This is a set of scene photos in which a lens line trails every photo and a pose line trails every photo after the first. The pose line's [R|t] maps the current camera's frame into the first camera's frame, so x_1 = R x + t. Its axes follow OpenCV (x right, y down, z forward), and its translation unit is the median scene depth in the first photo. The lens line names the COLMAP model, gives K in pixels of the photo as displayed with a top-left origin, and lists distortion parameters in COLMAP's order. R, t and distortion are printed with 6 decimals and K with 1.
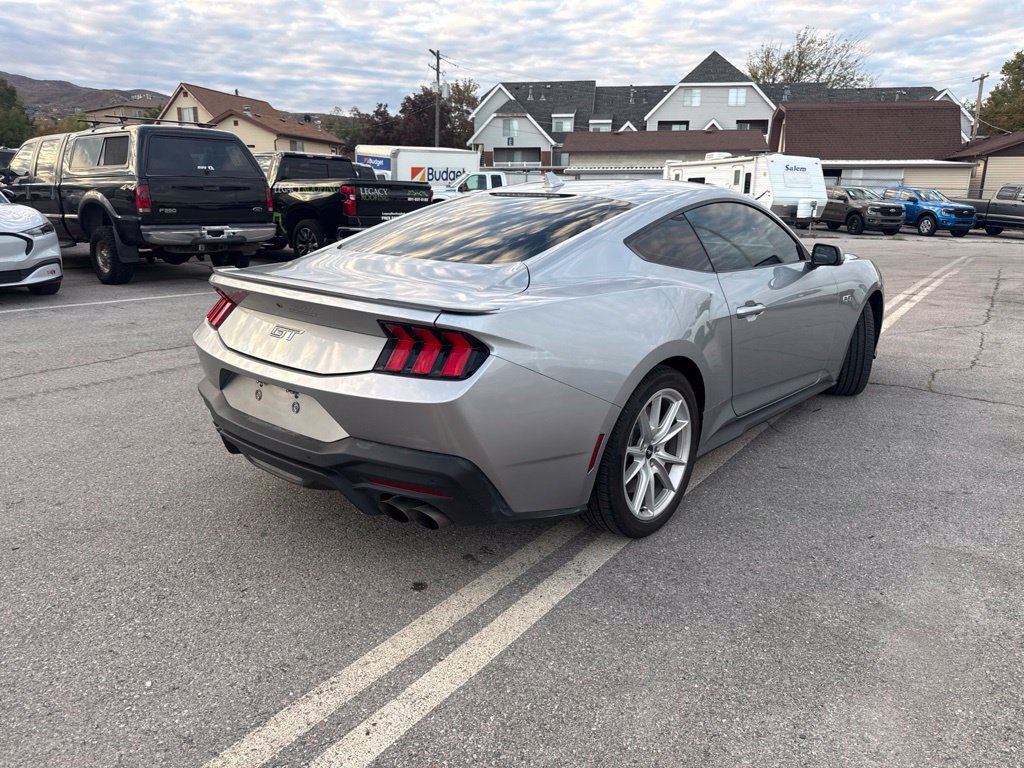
lens RADIAL K [[727.2, 0, 518.2], [0, 727.2, 390.1], [0, 0, 1]] dist [0.014463, -0.018618]
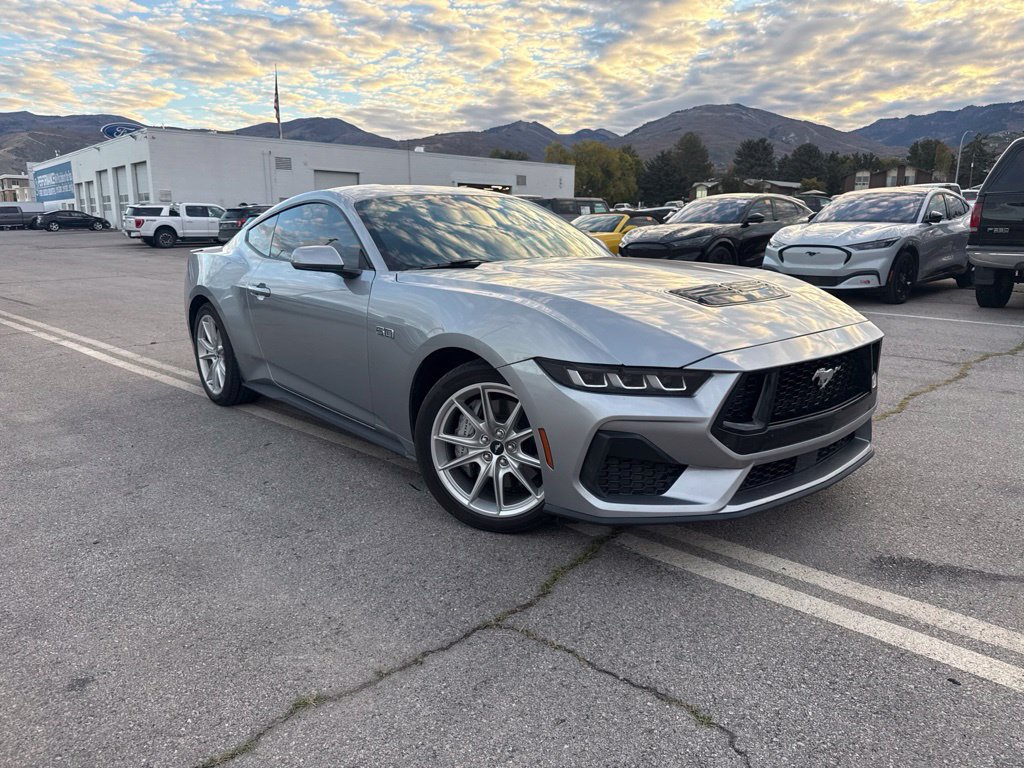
lens RADIAL K [[727.2, 0, 510.3], [0, 727.2, 380.1], [0, 0, 1]] dist [0.014463, -0.018618]
pose [[-0.162176, 0.193763, -0.967551, 1.441122], [-0.248844, 0.940809, 0.230118, -0.349105], [0.954869, 0.278089, -0.104360, 1.544523]]
